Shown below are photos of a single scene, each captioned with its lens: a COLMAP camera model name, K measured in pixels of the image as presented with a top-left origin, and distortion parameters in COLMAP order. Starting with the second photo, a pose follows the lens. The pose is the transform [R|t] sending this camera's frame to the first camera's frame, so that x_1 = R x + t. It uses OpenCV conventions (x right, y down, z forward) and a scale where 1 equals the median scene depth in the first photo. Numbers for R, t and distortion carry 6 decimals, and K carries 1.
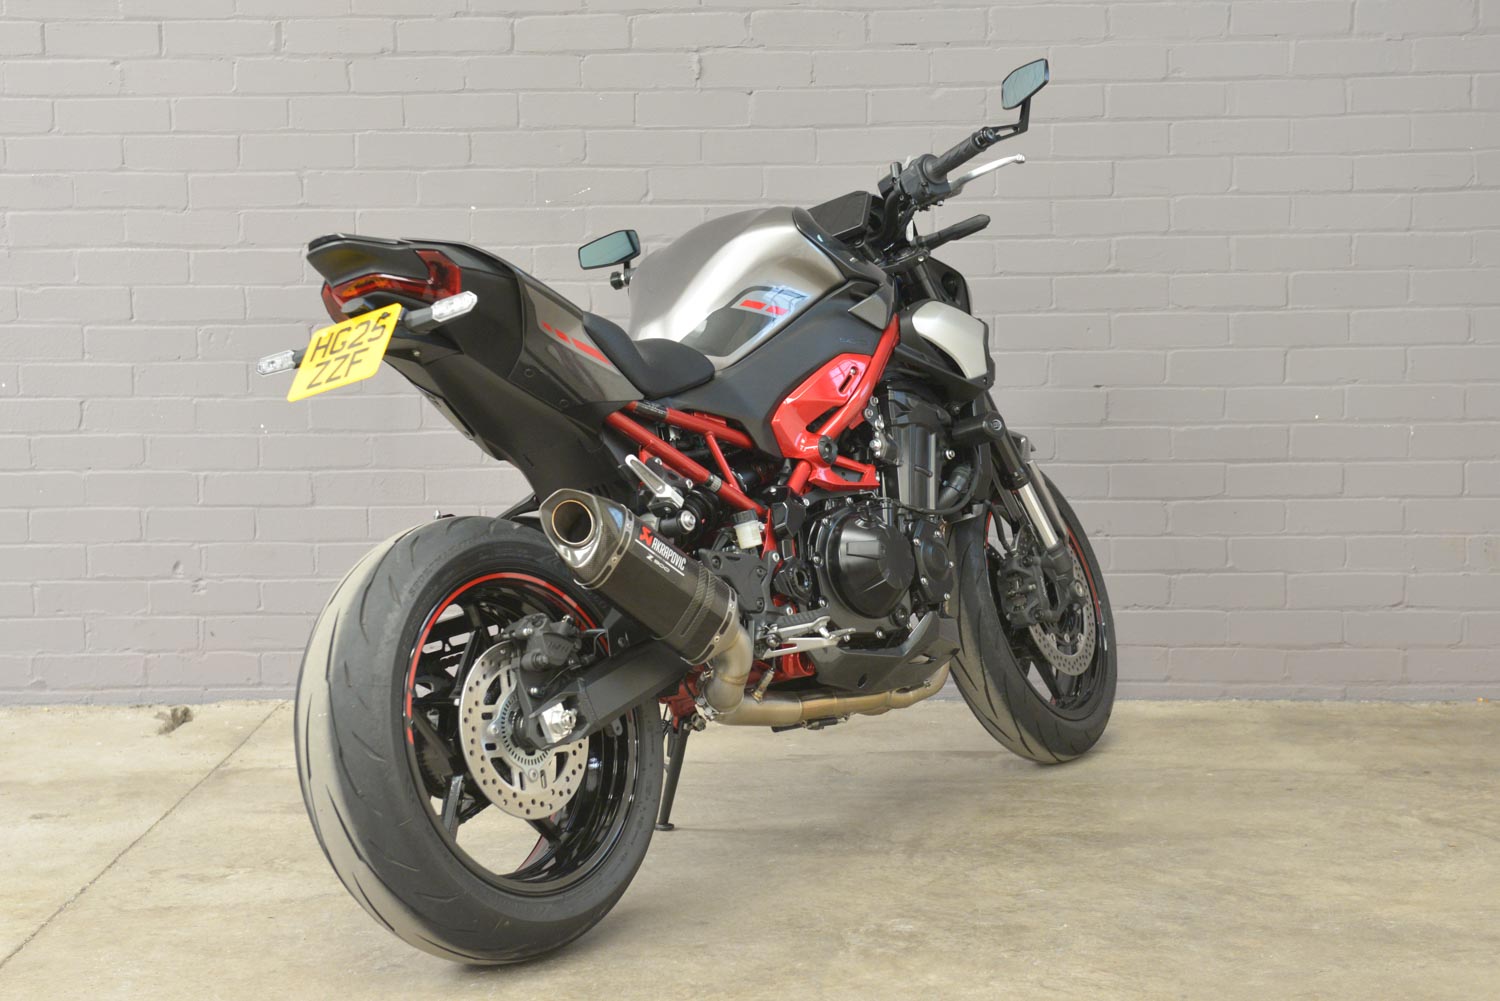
lens RADIAL K [[2514.5, 0, 750.7], [0, 2514.5, 450.5], [0, 0, 1]] dist [0.134712, -0.029300]
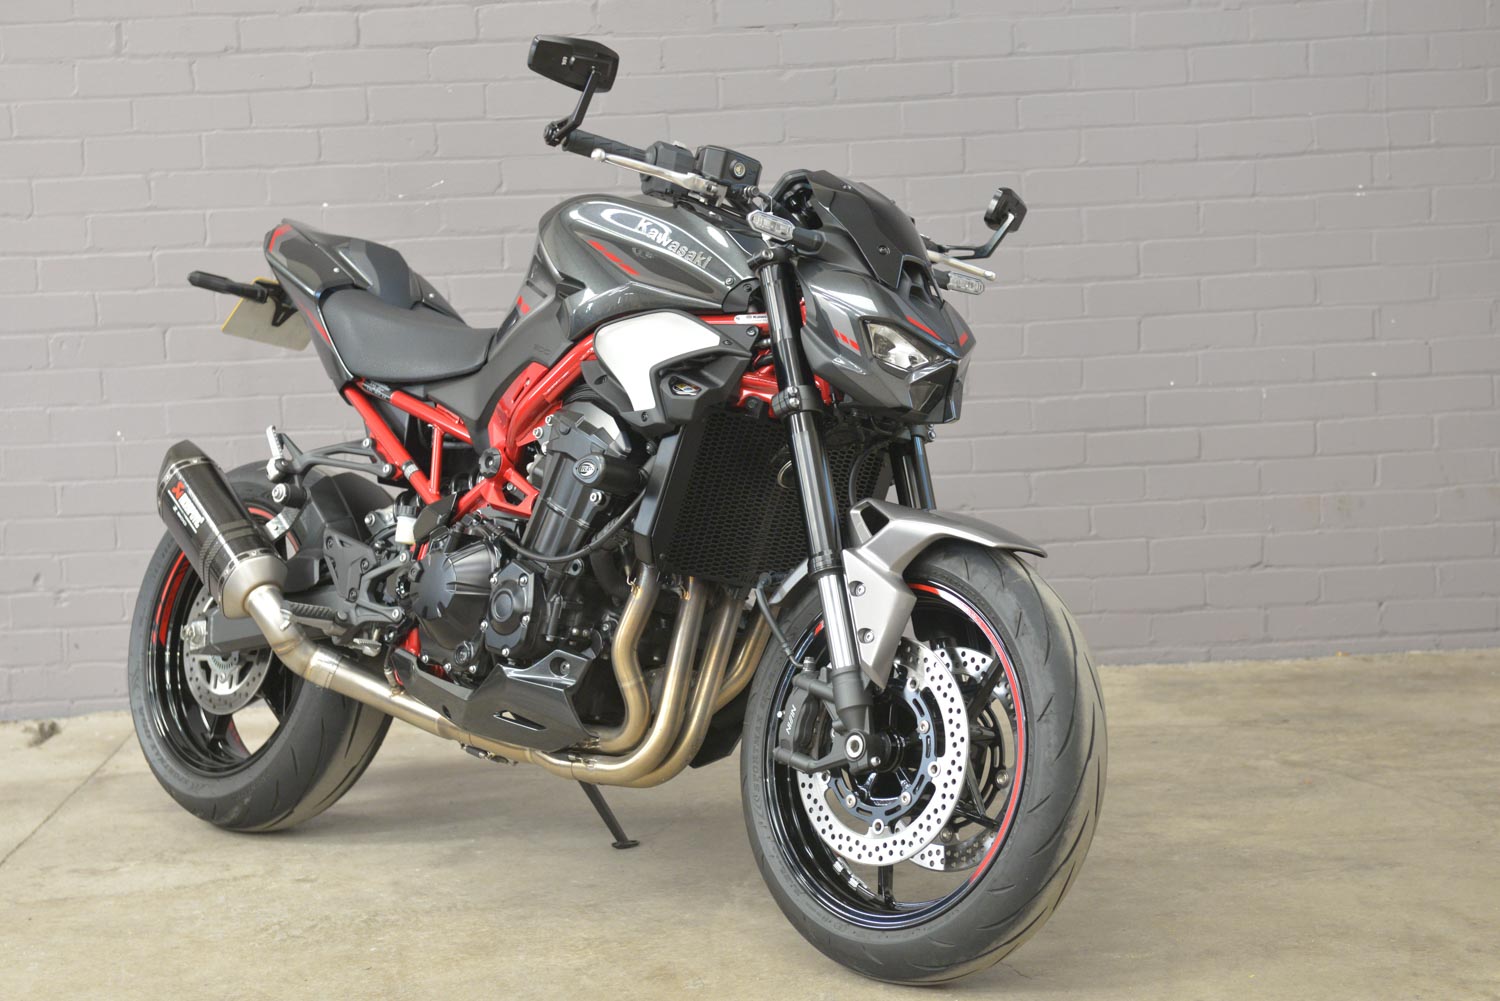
lens RADIAL K [[2716.1, 0, 753.9], [0, 2716.1, 504.1], [0, 0, 1]] dist [0.134606, -0.139634]
pose [[0.997693, -0.040489, 0.054491, -0.005202], [0.039811, 0.999116, 0.013473, 0.013668], [-0.054988, -0.011273, 0.998423, -0.082649]]
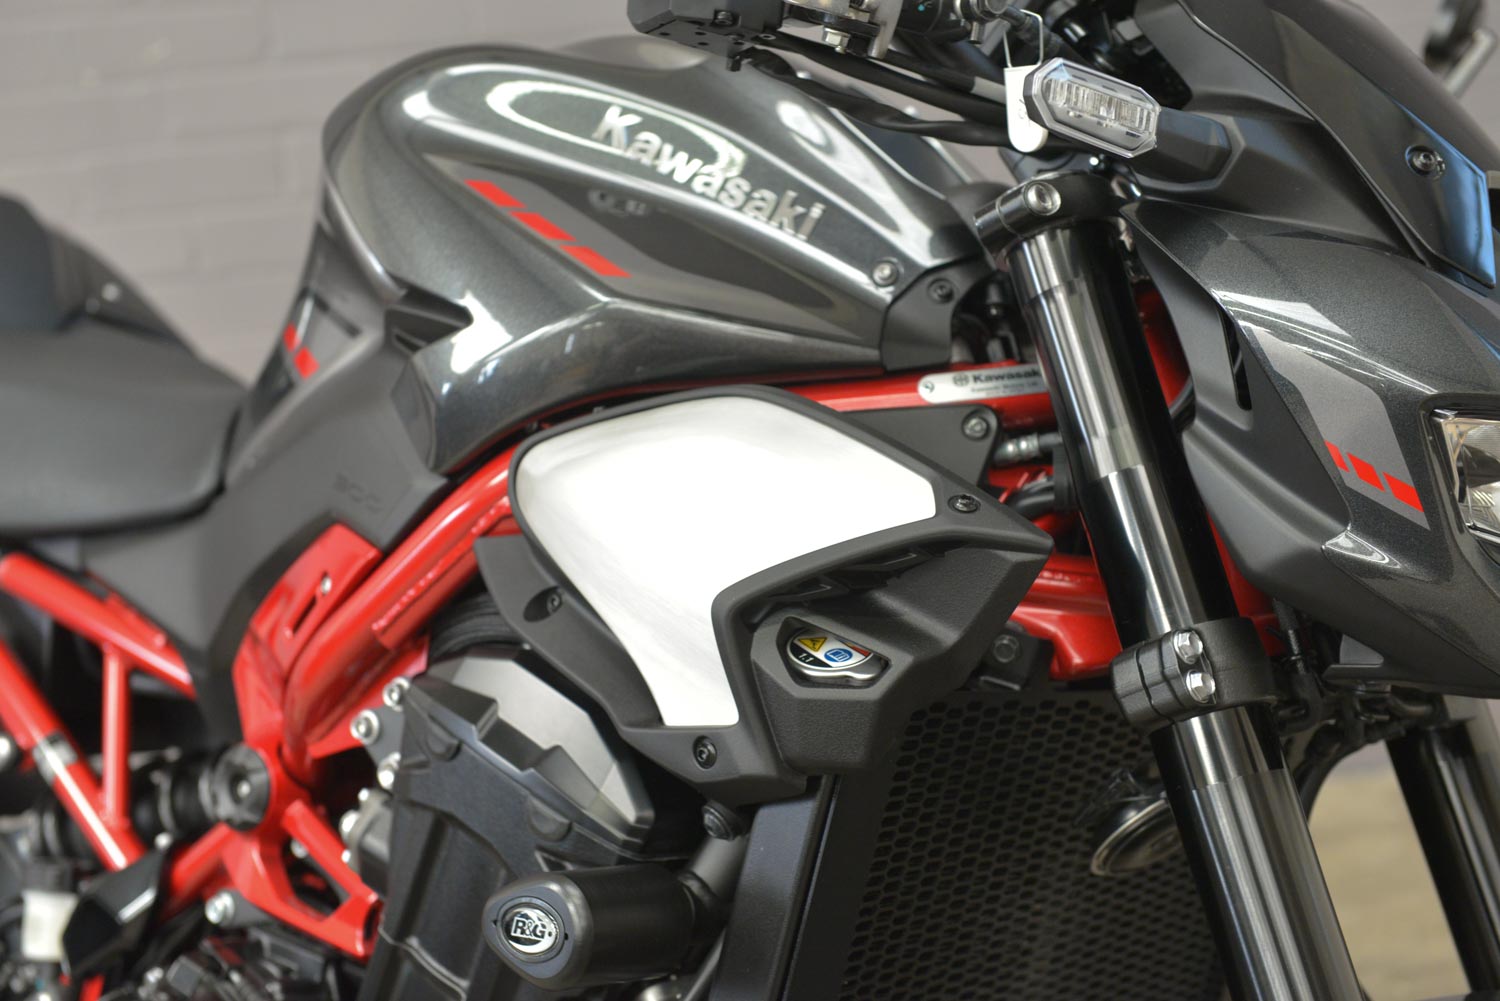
lens RADIAL K [[2433.0, 0, 753.0], [0, 2433.0, 501.7], [0, 0, 1]] dist [0.134104, 0.013307]
pose [[0.985764, -0.118018, 0.119753, -0.011578], [0.107792, 0.990220, 0.088570, -0.038260], [-0.129035, -0.074400, 0.988845, 0.435542]]
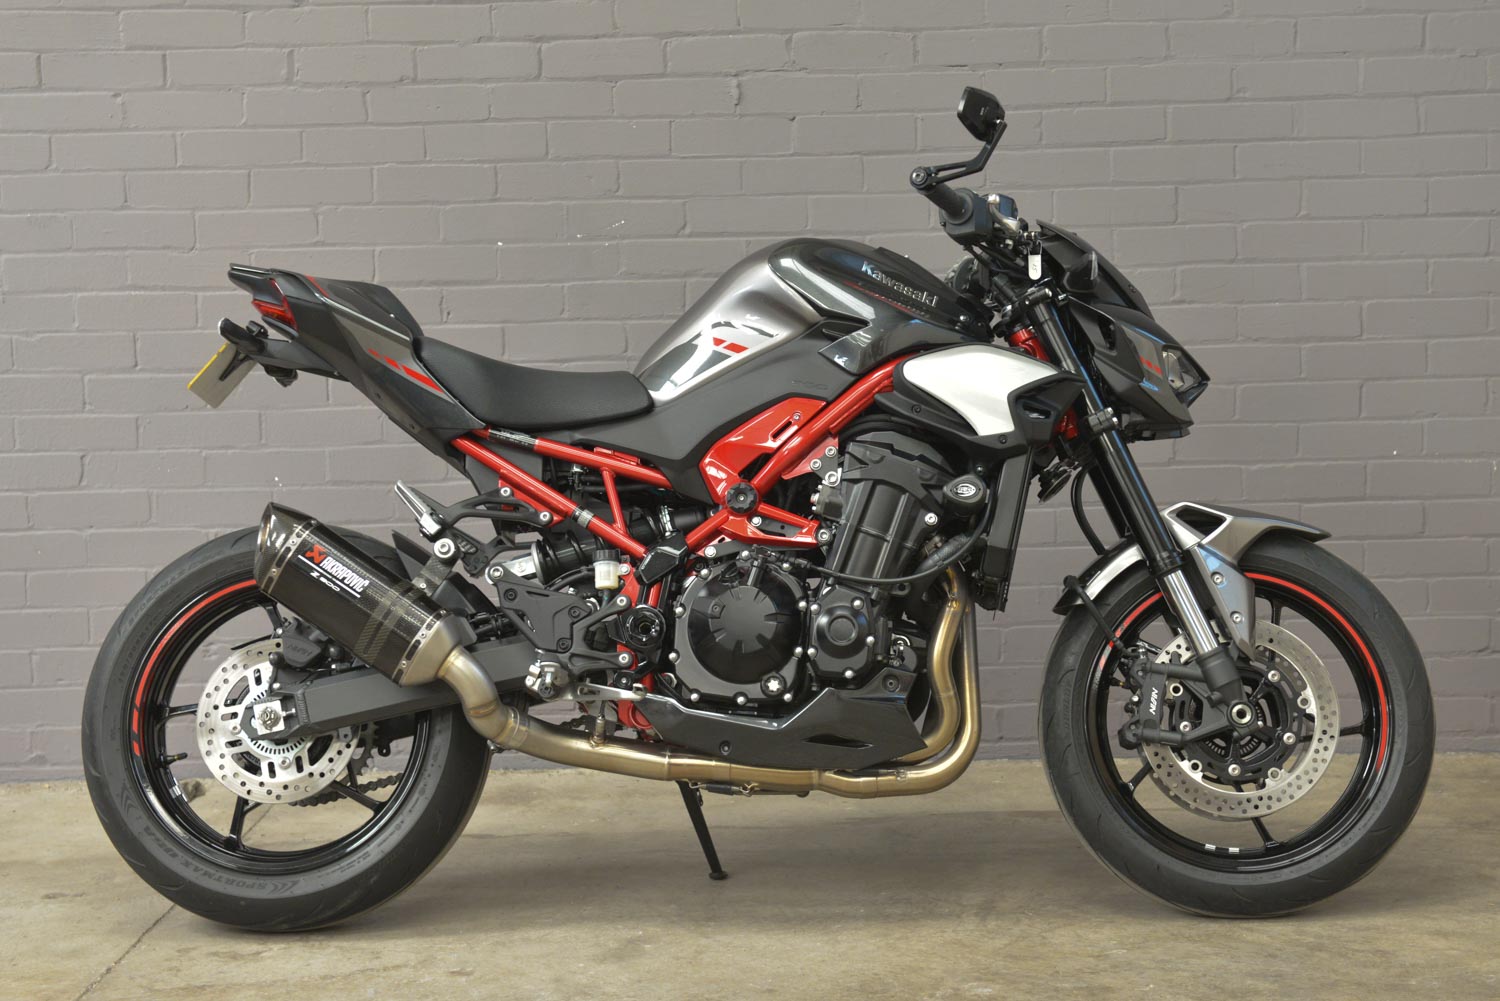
lens RADIAL K [[2749.0, 0, 819.6], [0, 2749.0, 454.6], [0, 0, 1]] dist [0.146533, -0.120977]
pose [[0.999641, -0.014329, 0.022660, -0.015318], [0.014782, 0.999691, -0.019981, 0.004904], [-0.022367, 0.020308, 0.999544, -0.030683]]
